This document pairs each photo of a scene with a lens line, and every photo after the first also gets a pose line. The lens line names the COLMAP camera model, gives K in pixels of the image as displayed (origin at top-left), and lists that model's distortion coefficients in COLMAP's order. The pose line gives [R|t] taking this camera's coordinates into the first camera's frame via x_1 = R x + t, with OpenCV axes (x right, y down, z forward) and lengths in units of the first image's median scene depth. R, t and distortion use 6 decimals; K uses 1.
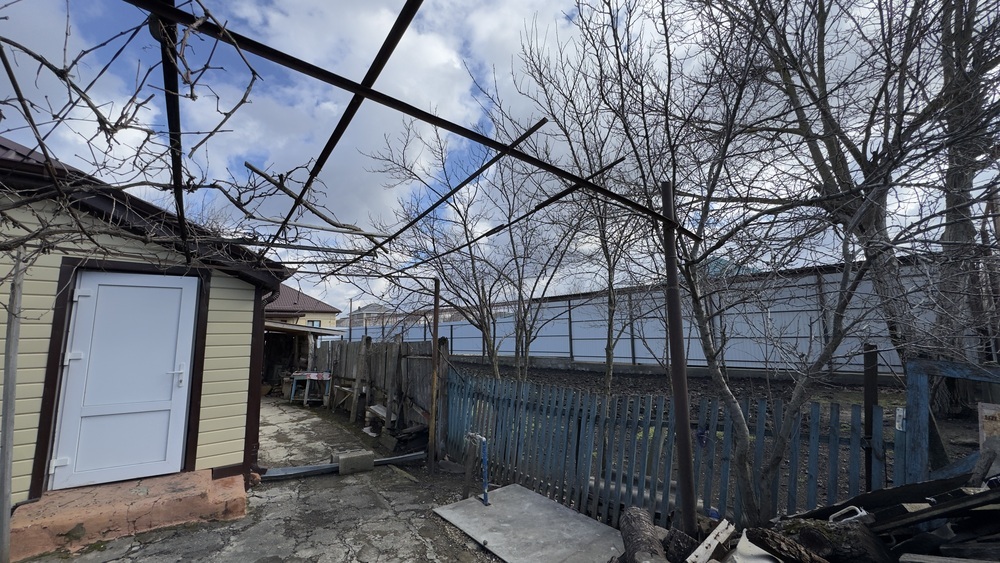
lens RADIAL K [[398.6, 0, 499.1], [0, 398.6, 281.5], [0, 0, 1]] dist [-0.000542, 0.000338]
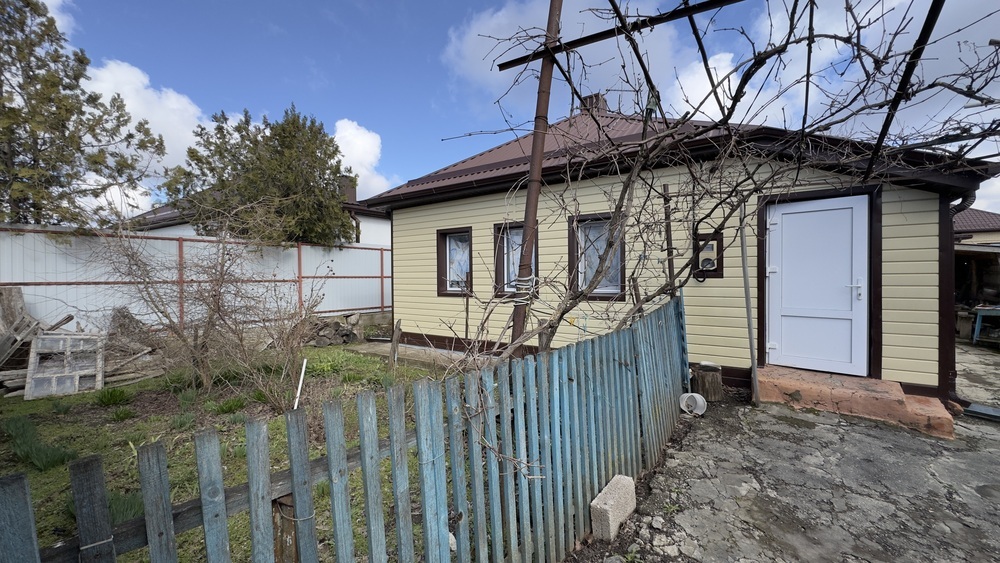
lens RADIAL K [[398.6, 0, 499.7], [0, 398.6, 281.9], [0, 0, 1]] dist [-0.000542, 0.000338]
pose [[0.254590, 0.028682, -0.966624, -0.015134], [0.136059, 0.988555, 0.065168, 0.017532], [0.957430, -0.148109, 0.247774, -0.200523]]
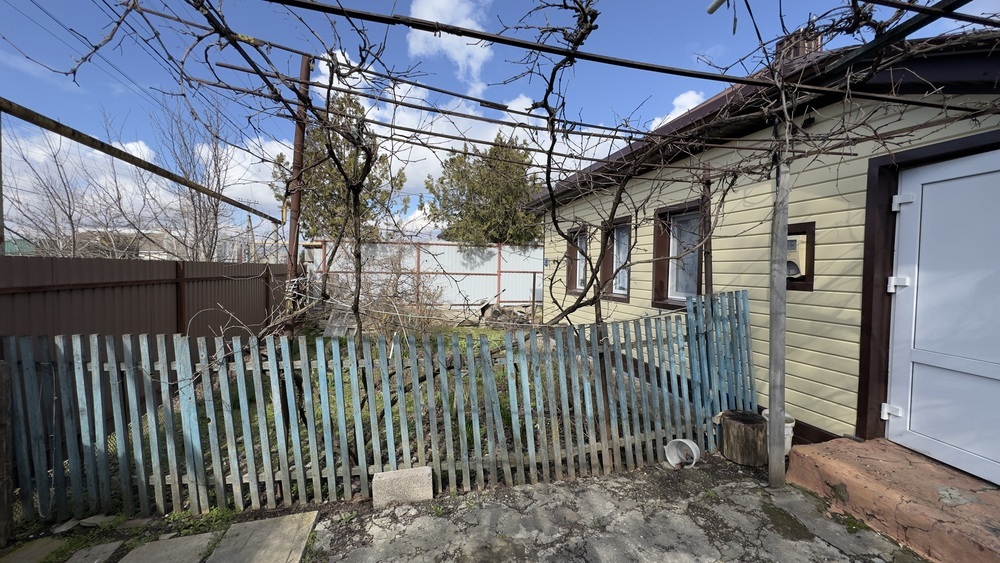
lens RADIAL K [[398.6, 0, 497.7], [0, 398.6, 279.8], [0, 0, 1]] dist [-0.000542, 0.000338]
pose [[-0.440669, 0.032659, -0.897075, -0.023356], [0.113735, 0.993316, -0.019707, 0.109366], [0.890435, -0.110713, -0.441438, 0.646041]]
